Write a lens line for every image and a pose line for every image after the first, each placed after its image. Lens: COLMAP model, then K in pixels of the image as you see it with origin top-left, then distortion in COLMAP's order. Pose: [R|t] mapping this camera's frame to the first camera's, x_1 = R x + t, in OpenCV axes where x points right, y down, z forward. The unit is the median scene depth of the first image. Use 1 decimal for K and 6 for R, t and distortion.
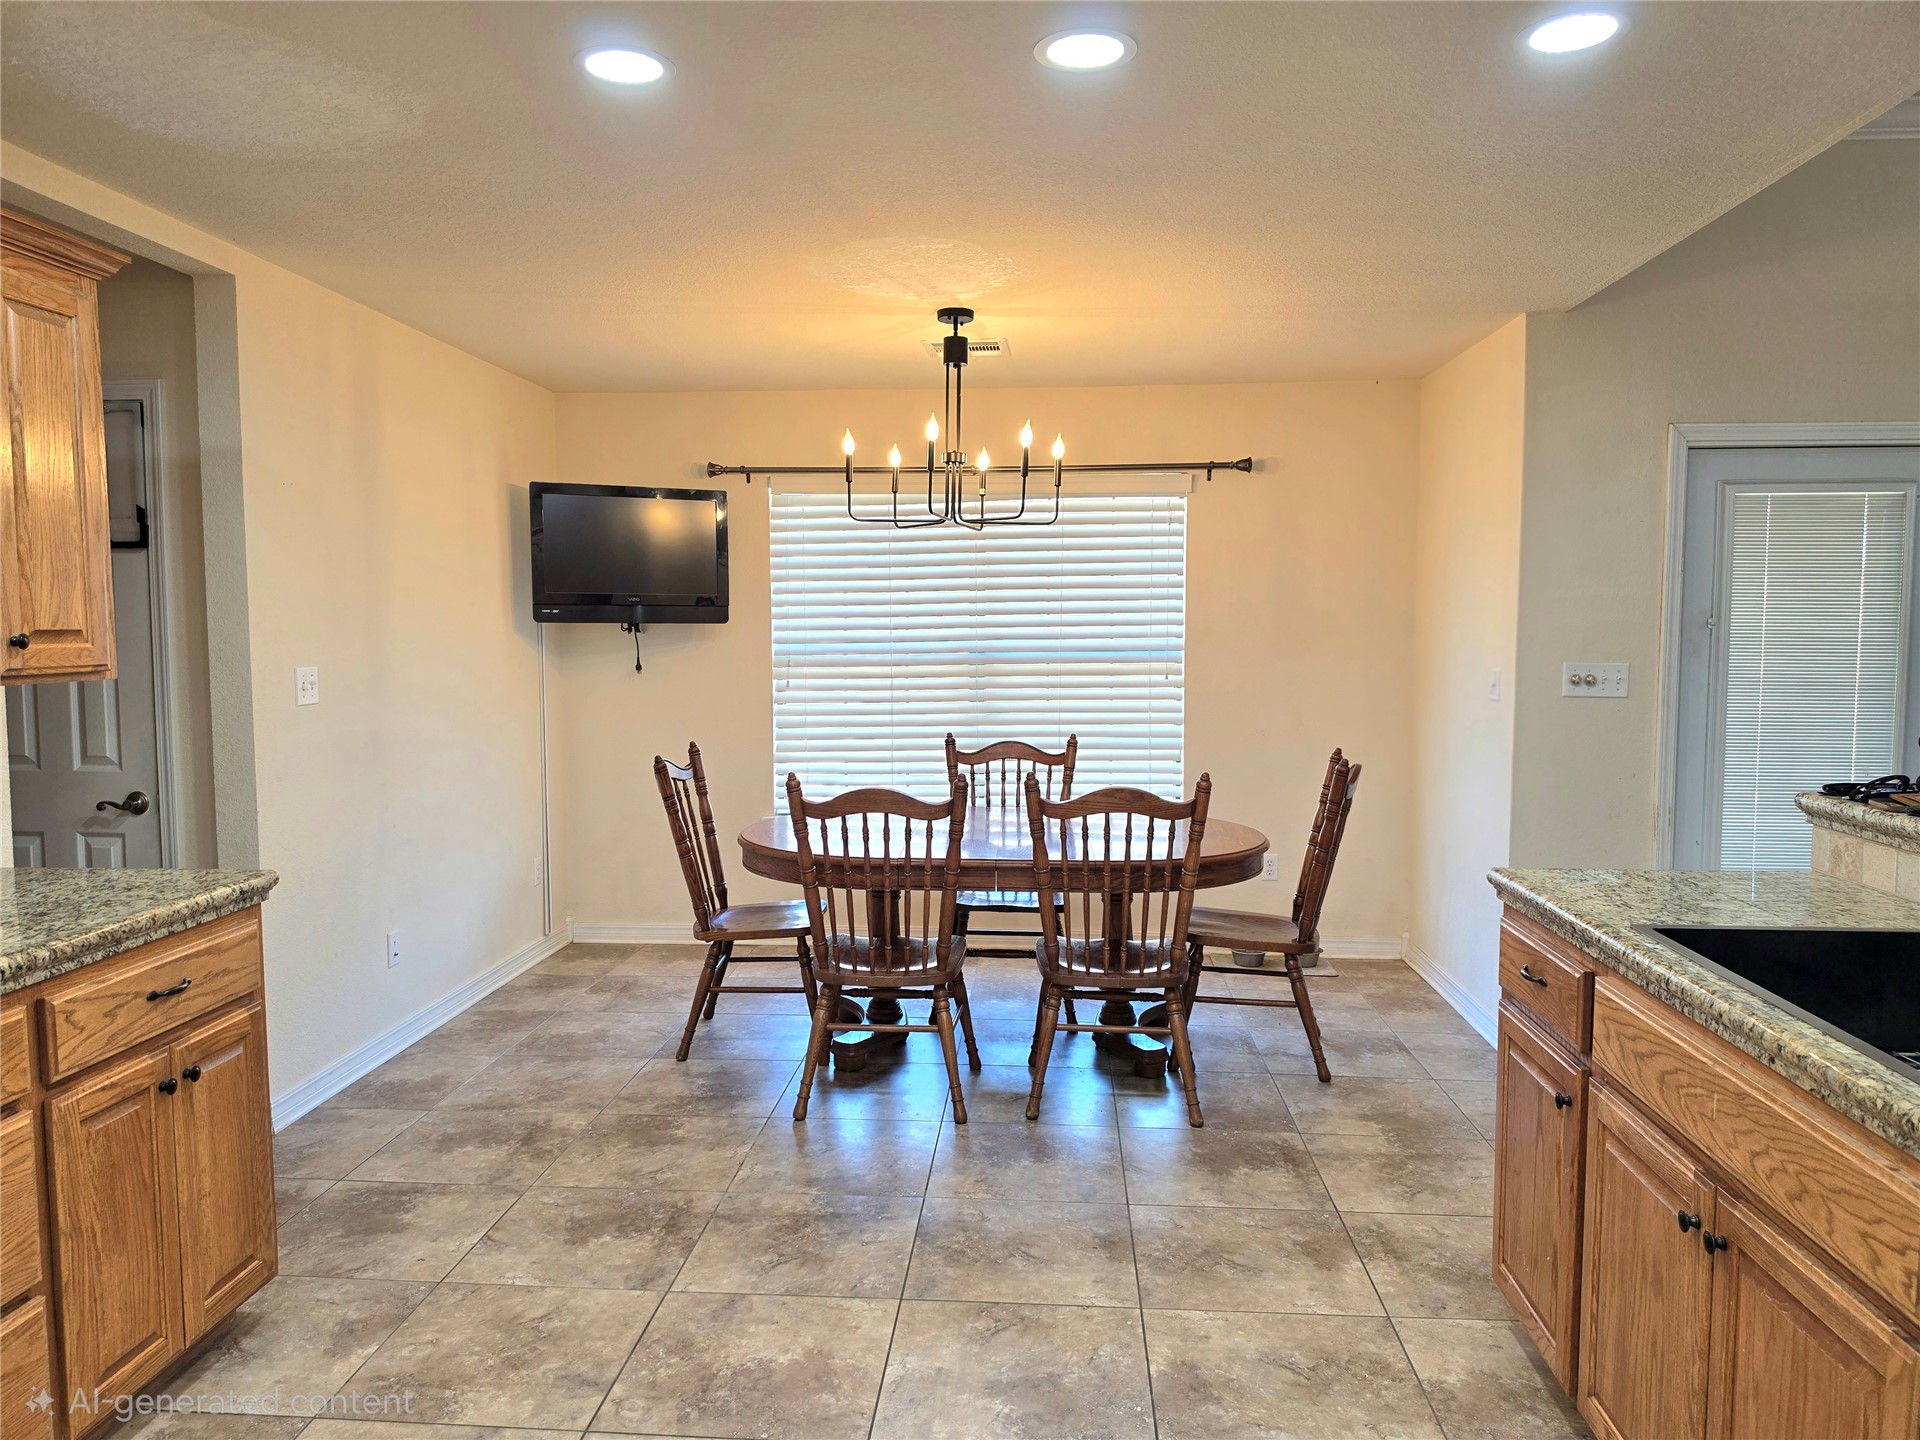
lens RADIAL K [[1311.3, 0, 946.0], [0, 1311.3, 724.1], [0, 0, 1]] dist [0.007975, -0.000531]
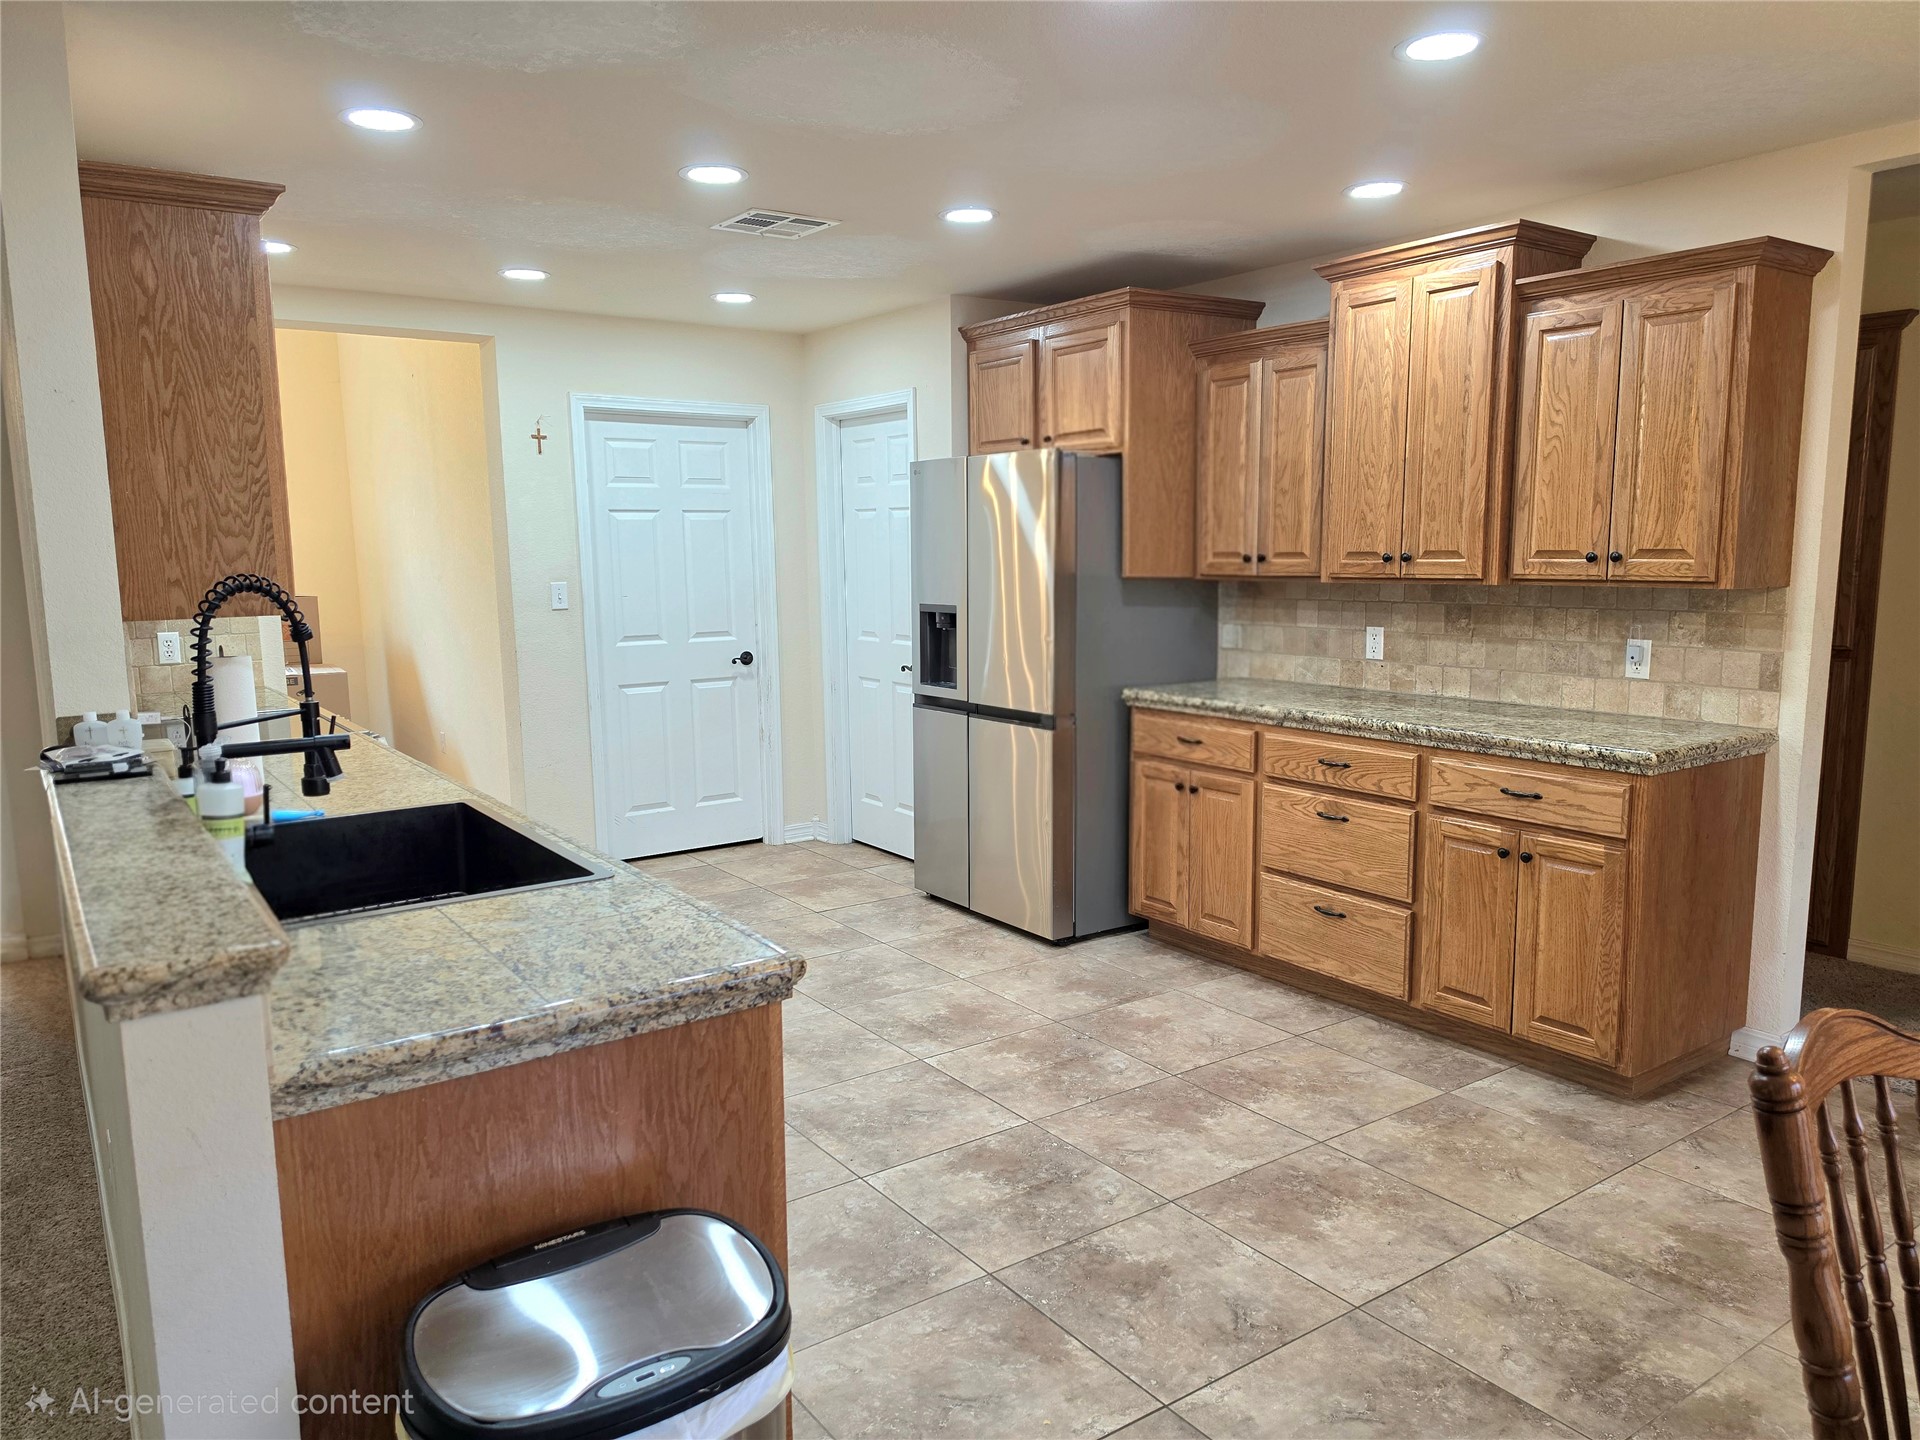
lens RADIAL K [[1311.3, 0, 950.3], [0, 1311.3, 725.3], [0, 0, 1]] dist [0.007975, -0.000531]
pose [[-0.764097, 0.100450, -0.637232, 0.806431], [-0.035262, 0.979822, 0.196736, -0.137721], [0.644136, 0.172796, -0.745137, 1.605815]]
